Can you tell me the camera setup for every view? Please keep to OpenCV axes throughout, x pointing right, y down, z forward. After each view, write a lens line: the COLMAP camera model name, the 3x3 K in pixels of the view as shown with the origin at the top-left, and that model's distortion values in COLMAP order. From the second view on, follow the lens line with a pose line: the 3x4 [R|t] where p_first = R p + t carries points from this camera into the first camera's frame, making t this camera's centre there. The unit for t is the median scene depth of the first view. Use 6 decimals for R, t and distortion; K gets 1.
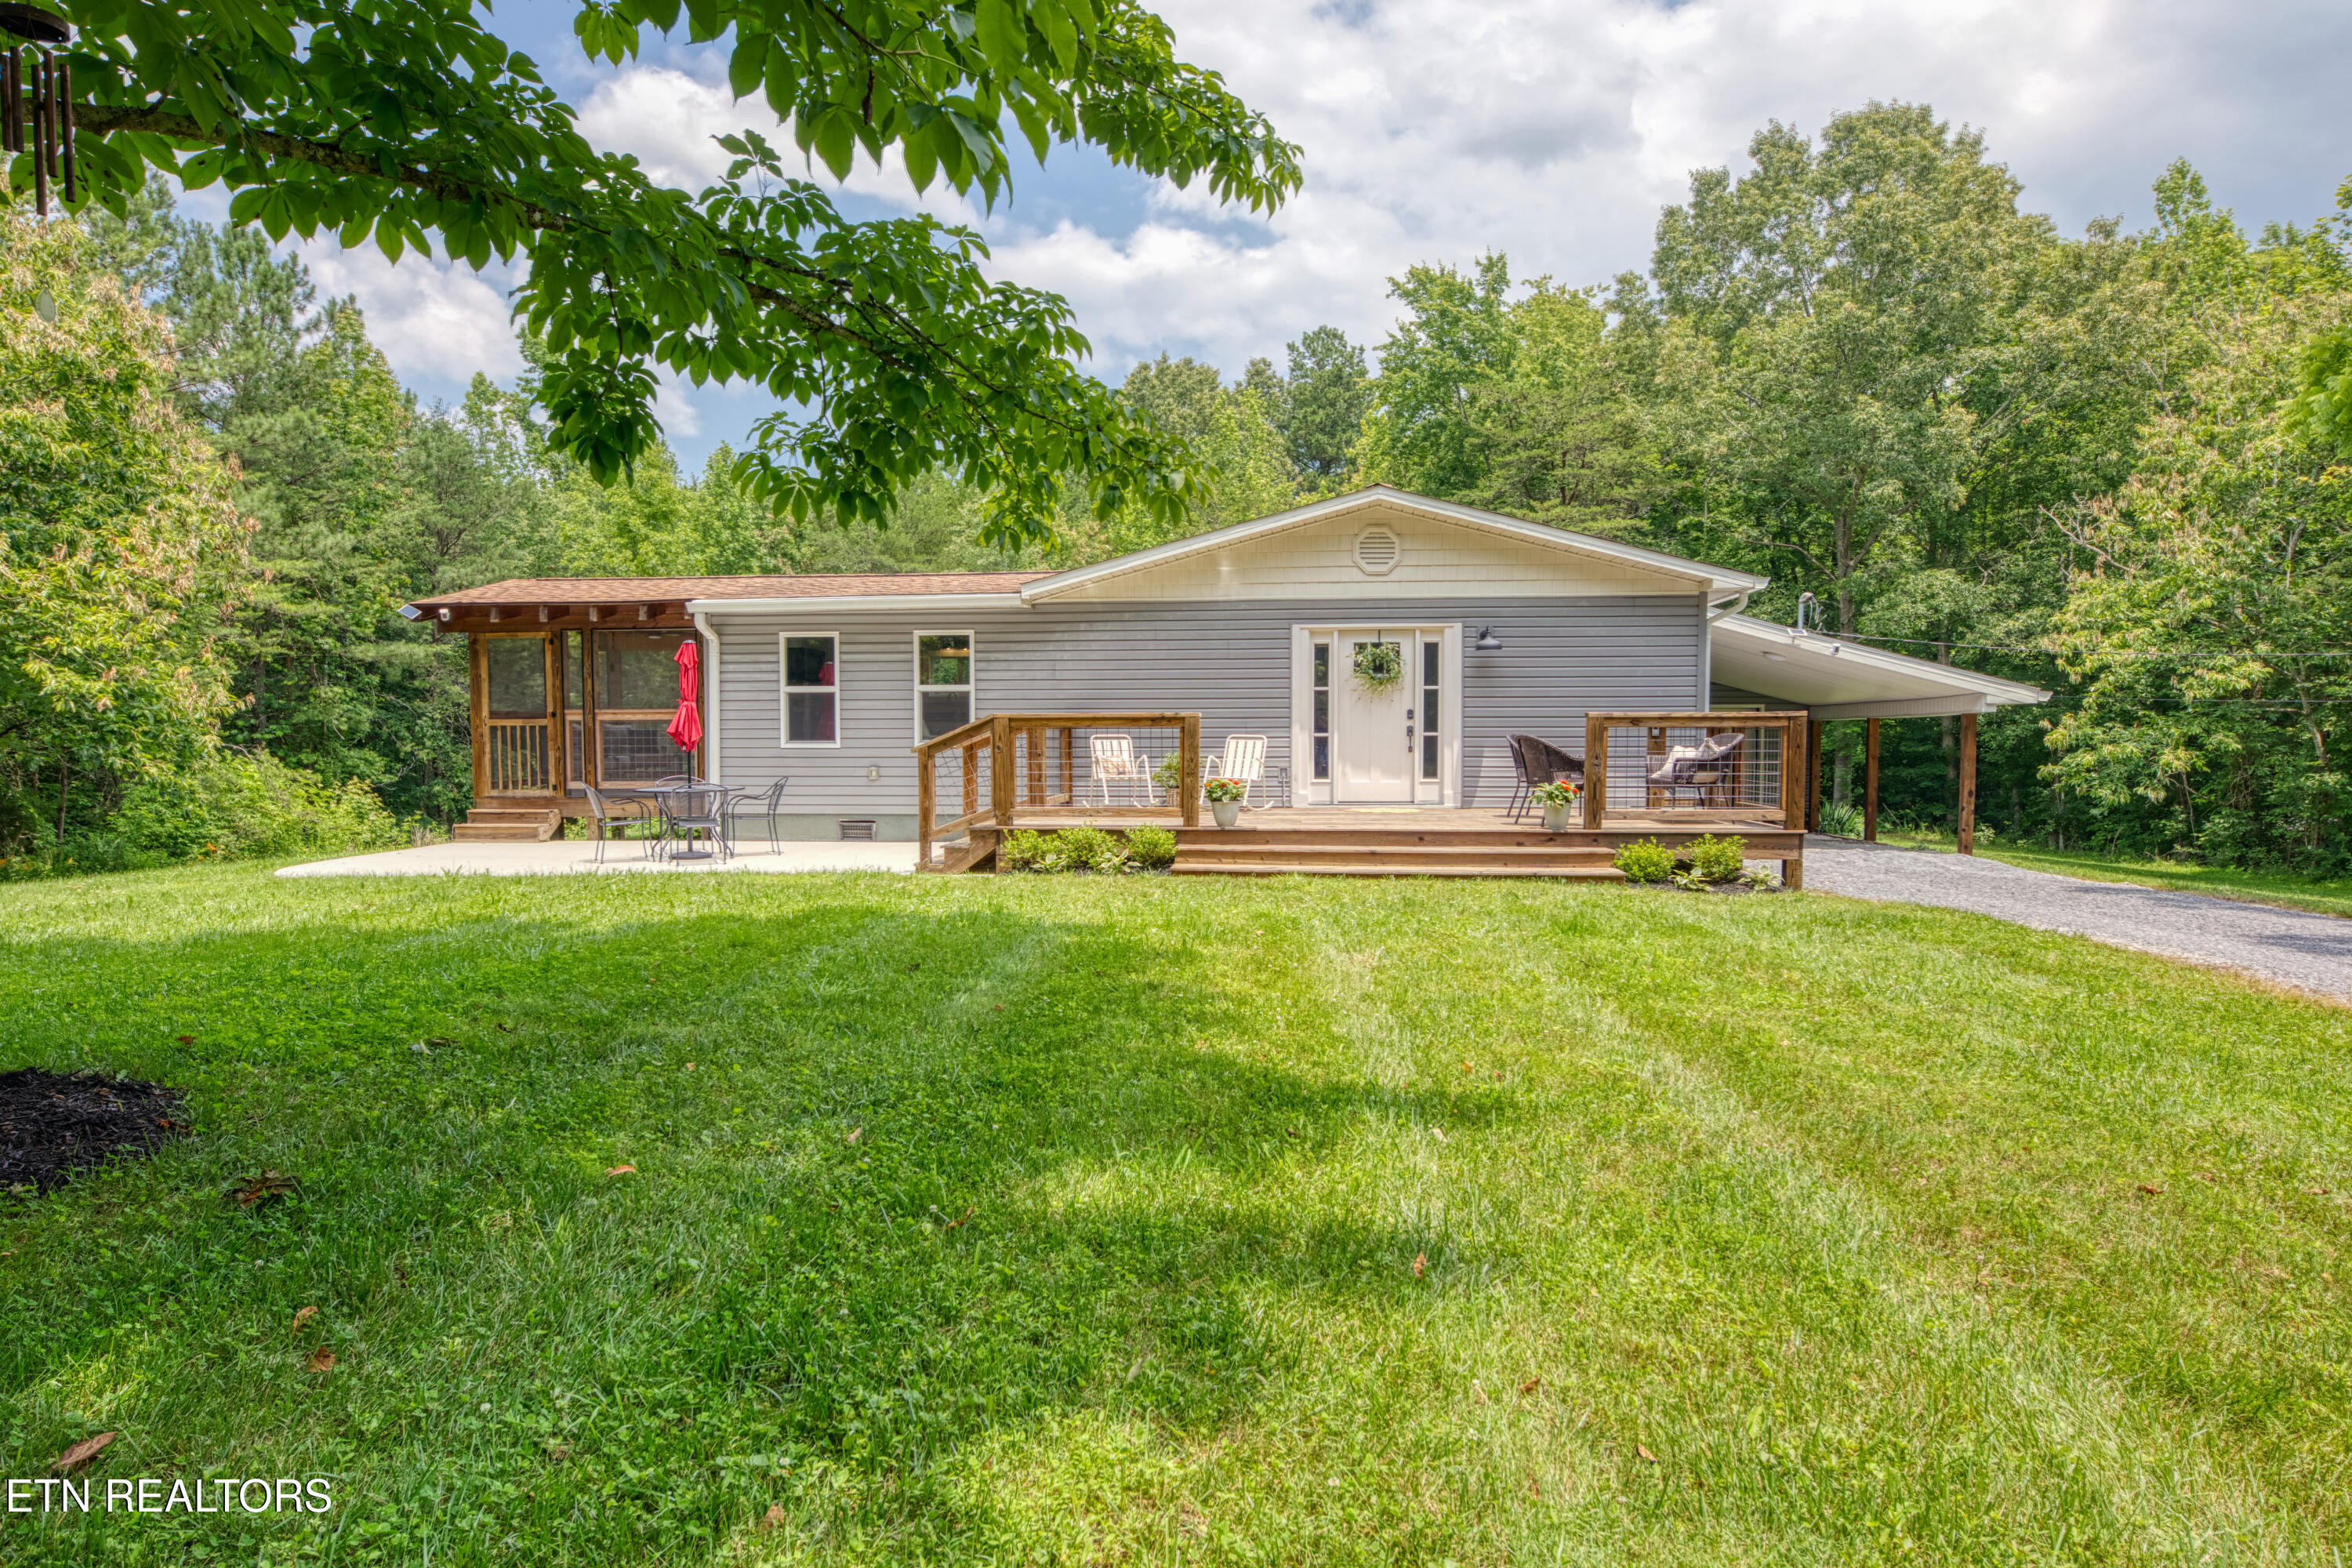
lens RADIAL K [[1403.0, 0, 1173.9], [0, 1403.0, 797.1], [0, 0, 1]] dist [0.005842, 0.000313]
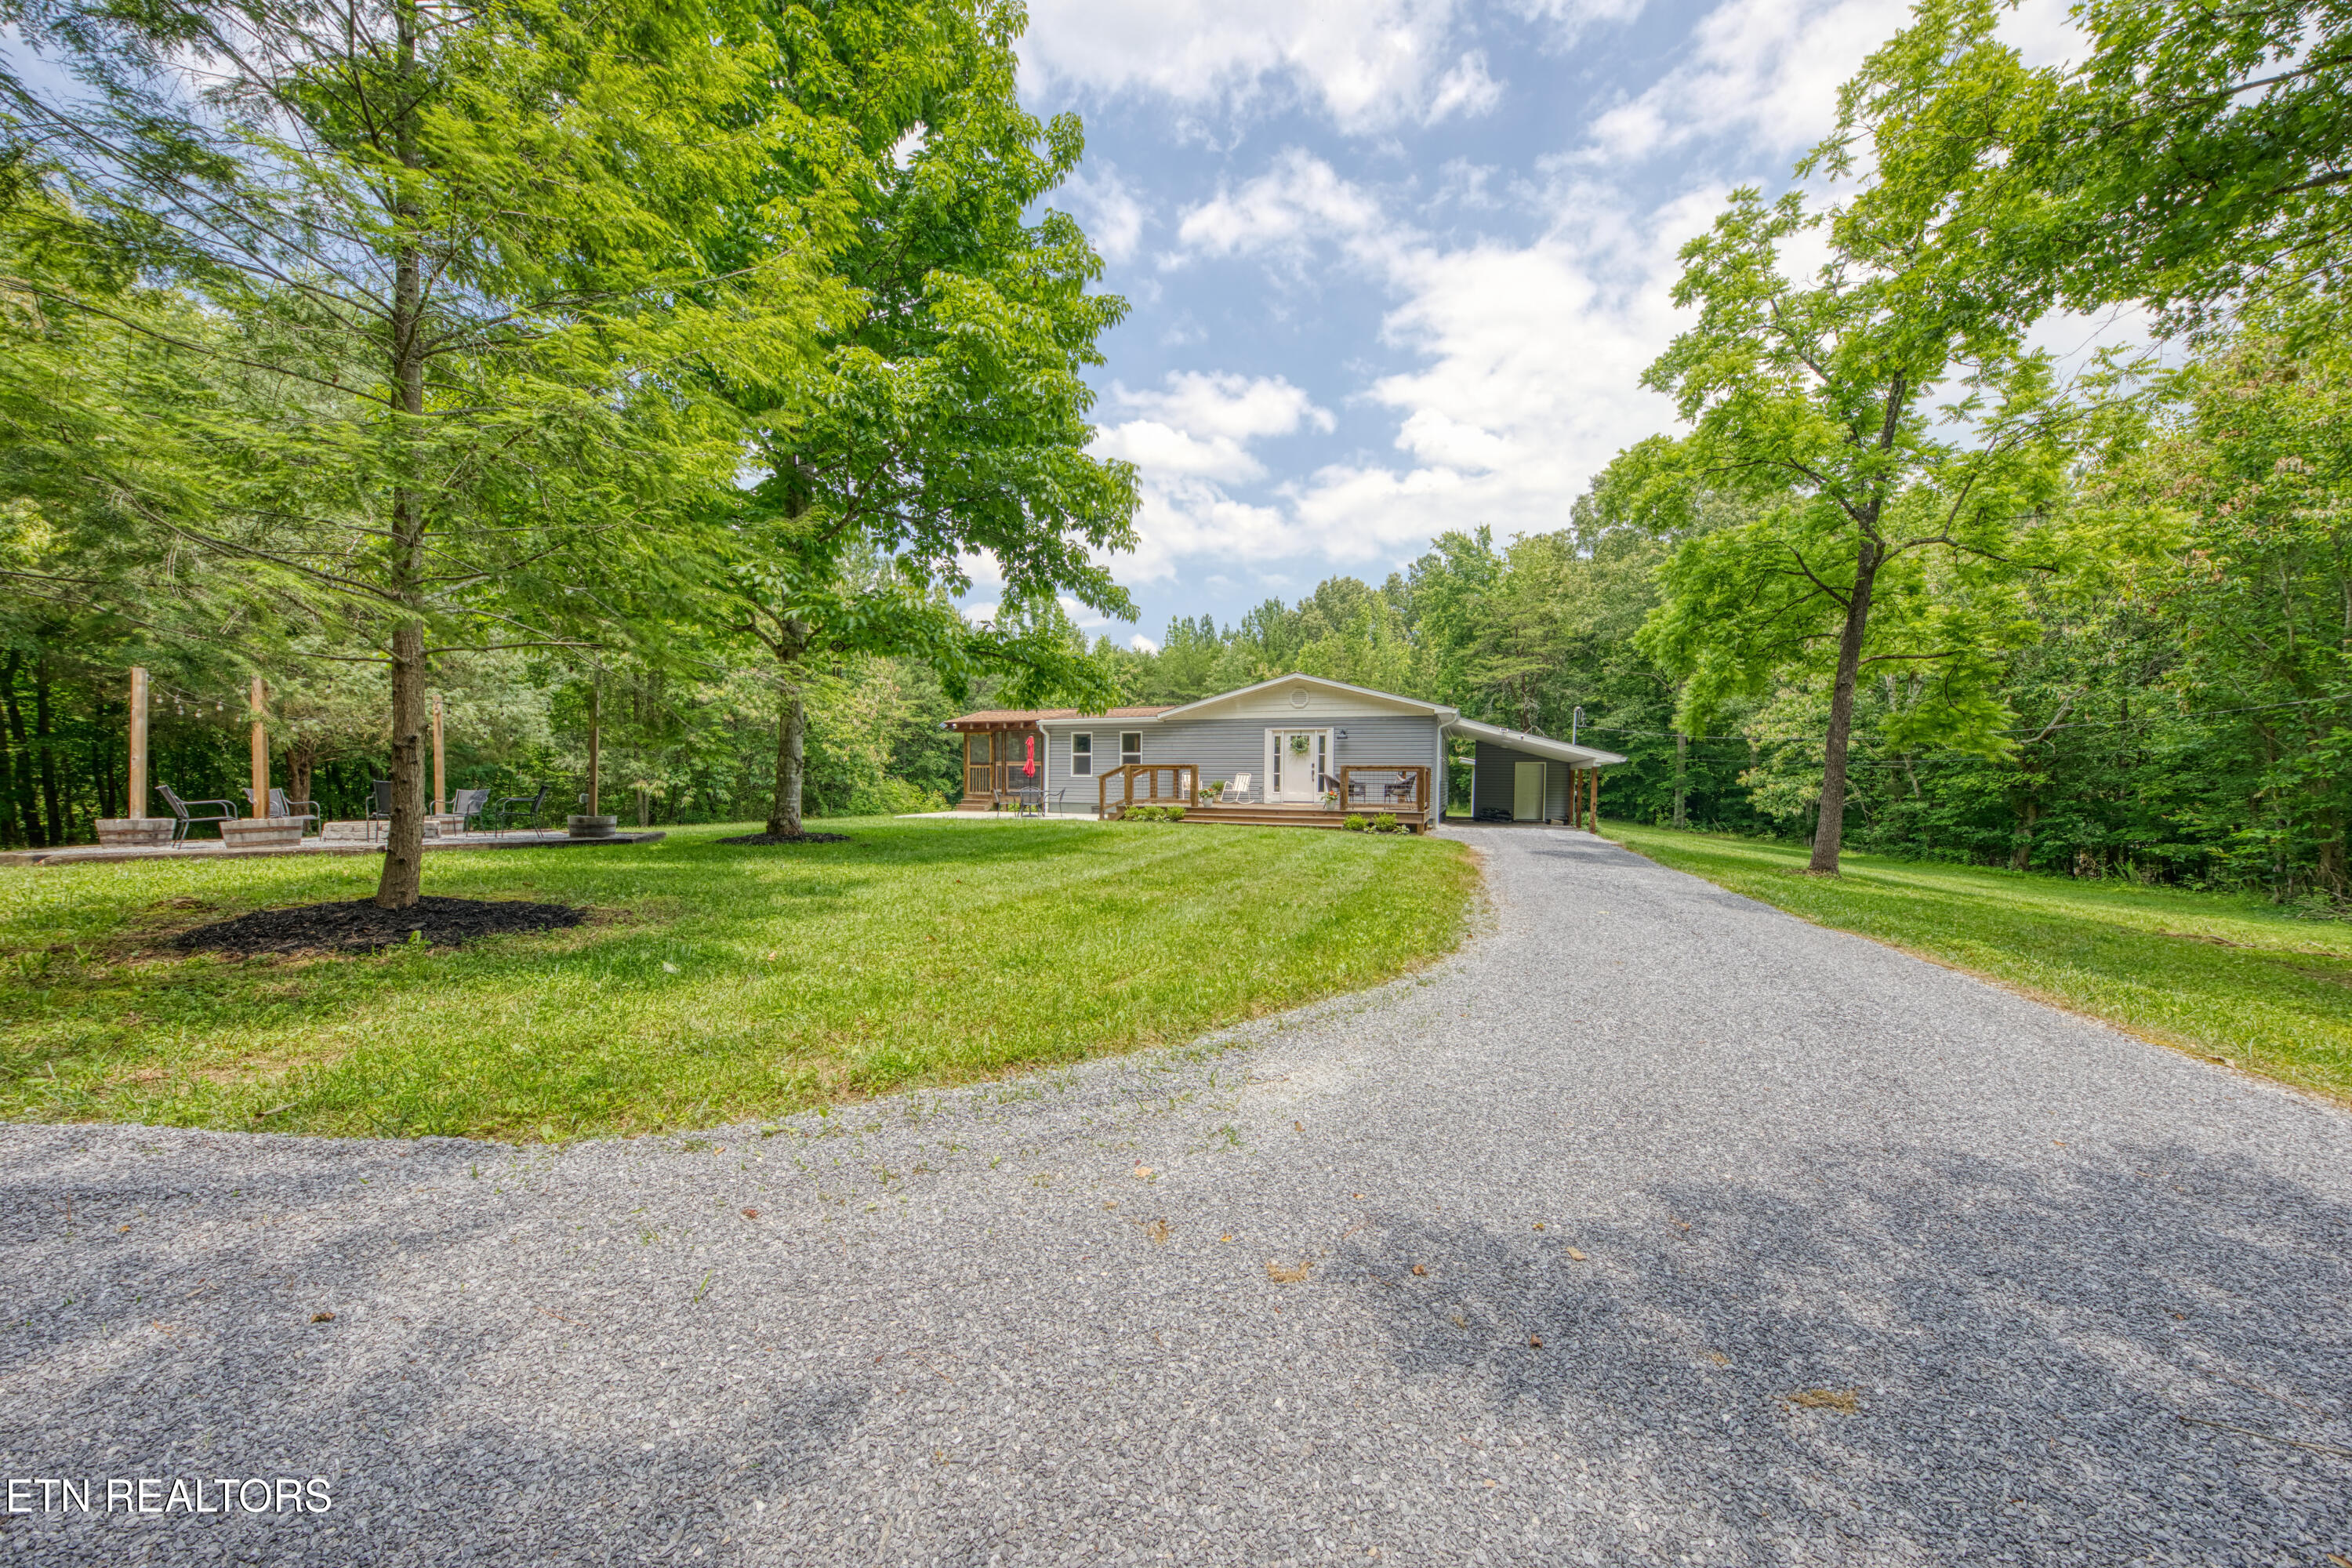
lens RADIAL K [[796.6, 0, 1176.0], [0, 796.6, 784.0], [0, 0, 1]] dist [0.001217, -0.000029]
pose [[0.967345, 0.012097, -0.253174, 0.255185], [-0.021023, 0.999248, -0.032580, 0.019641], [0.252590, 0.036838, 0.966872, -0.335835]]
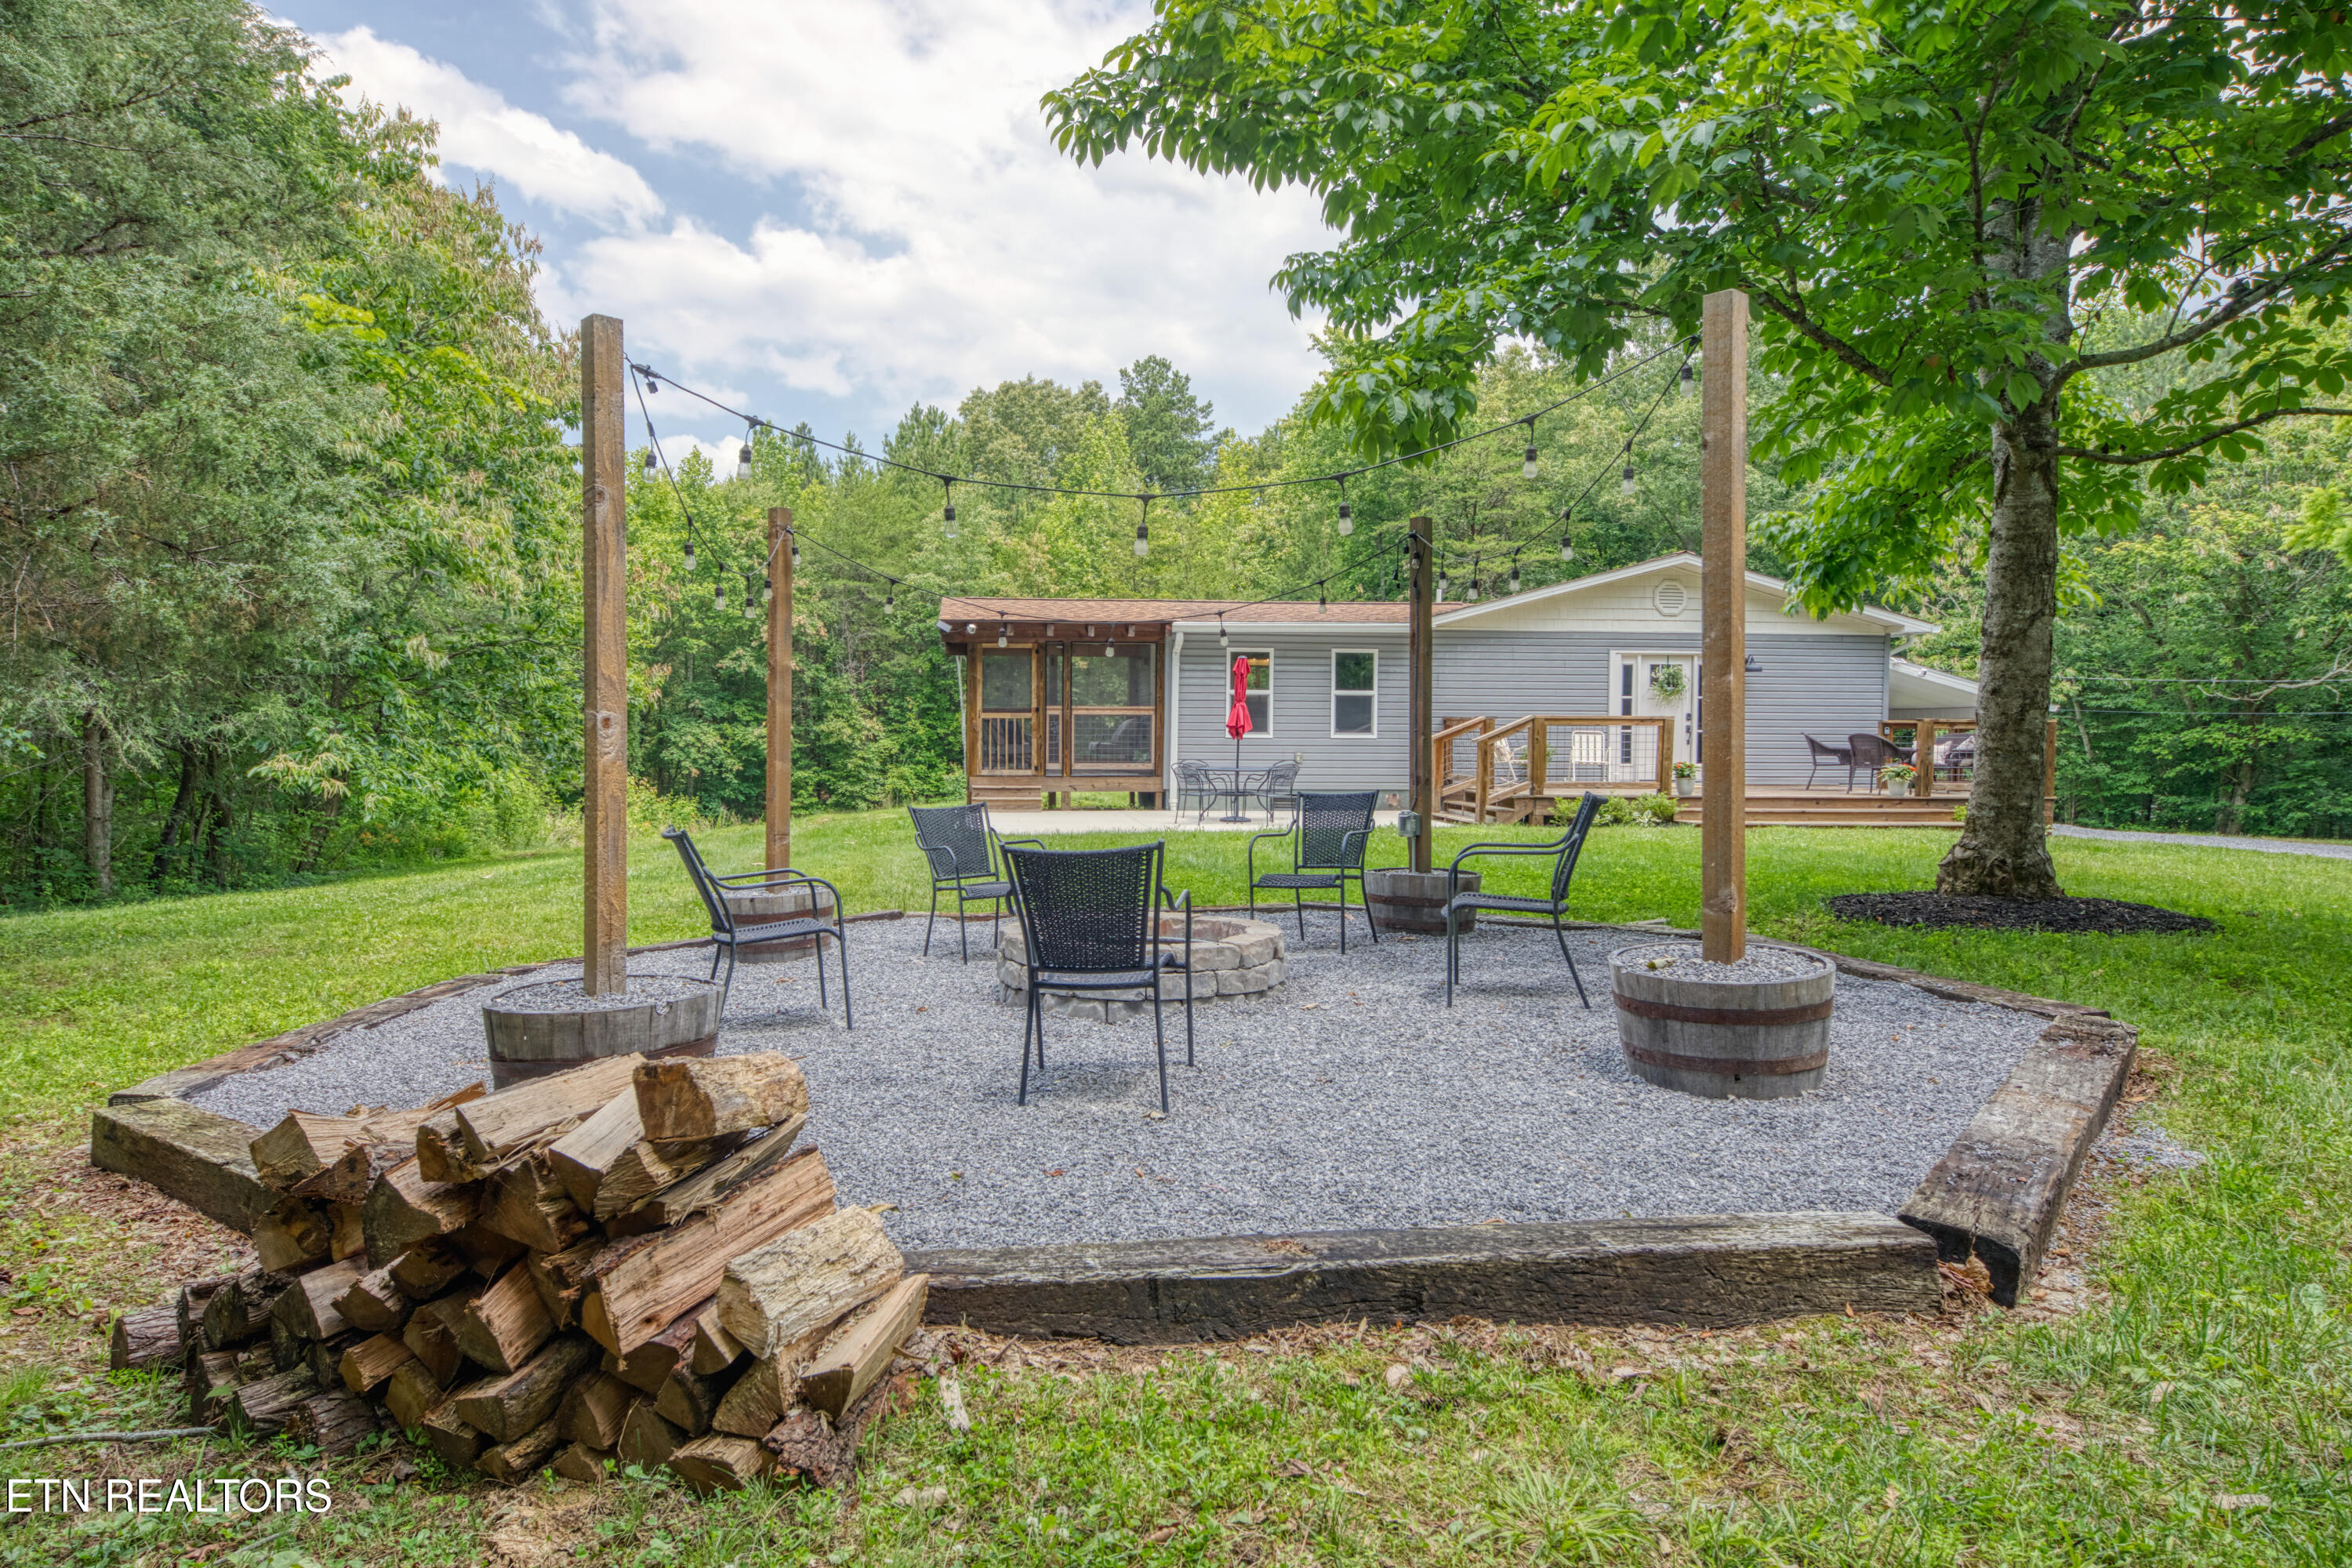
lens RADIAL K [[1376.9, 0, 1135.2], [0, 1376.9, 739.1], [0, 0, 1]] dist [0.021762, 0.000110]
pose [[0.979935, 0.007617, 0.199172, -0.566661], [-0.000681, 0.999392, -0.034870, 0.009394], [-0.199316, 0.034035, 0.979344, -0.197816]]
